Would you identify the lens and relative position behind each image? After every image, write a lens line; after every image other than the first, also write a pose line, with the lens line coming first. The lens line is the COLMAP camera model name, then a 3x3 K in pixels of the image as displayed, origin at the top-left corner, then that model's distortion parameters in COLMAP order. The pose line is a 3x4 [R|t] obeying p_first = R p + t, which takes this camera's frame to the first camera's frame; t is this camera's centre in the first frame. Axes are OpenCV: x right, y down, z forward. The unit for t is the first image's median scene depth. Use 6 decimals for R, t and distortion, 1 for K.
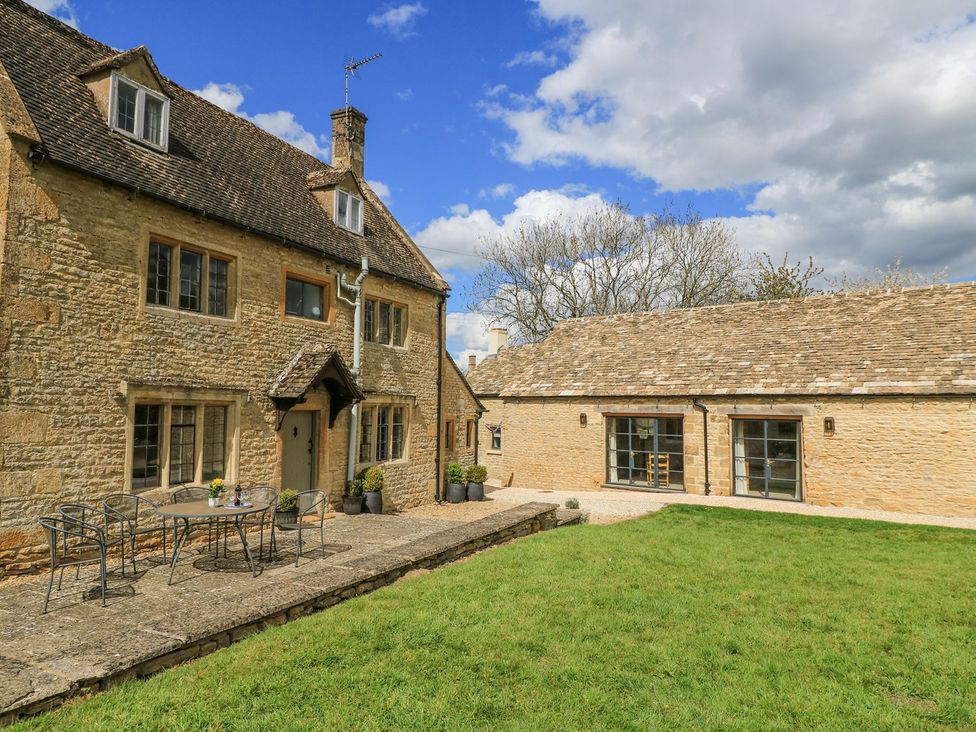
lens RADIAL K [[585.4, 0, 458.1], [0, 585.4, 368.1], [0, 0, 1]] dist [-0.000797, -0.002243]
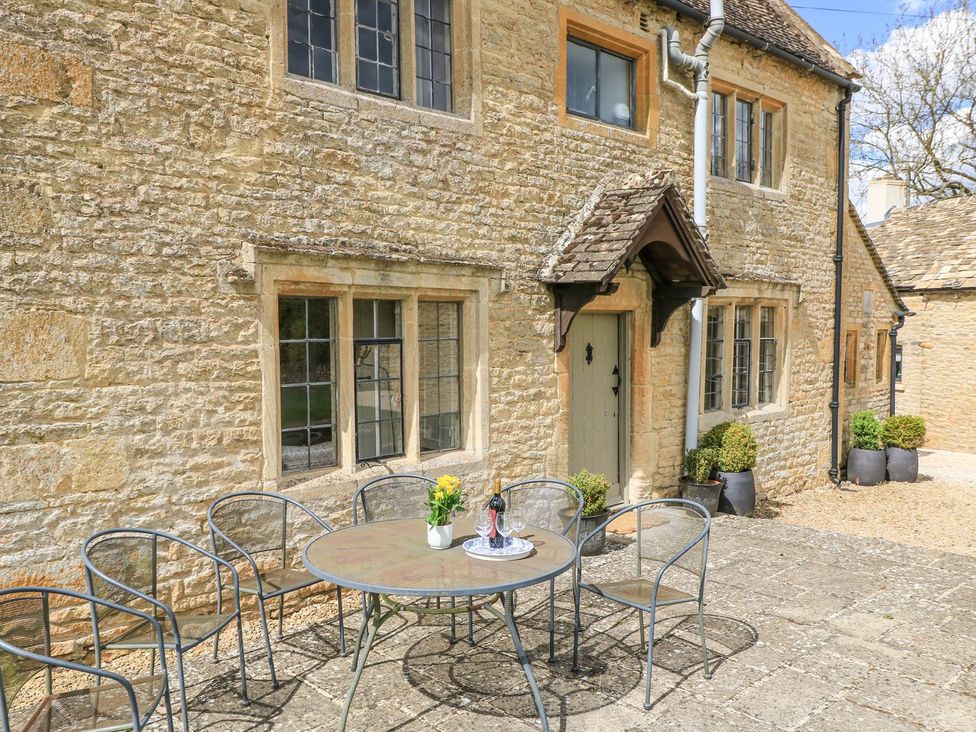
lens RADIAL K [[772.1, 0, 488.8], [0, 772.1, 355.4], [0, 0, 1]] dist [0.000355, 0.001137]
pose [[0.942474, 0.002959, -0.334266, -0.157875], [0.035155, 0.993538, 0.107918, 0.040610], [0.332426, -0.113461, 0.936280, 0.397883]]
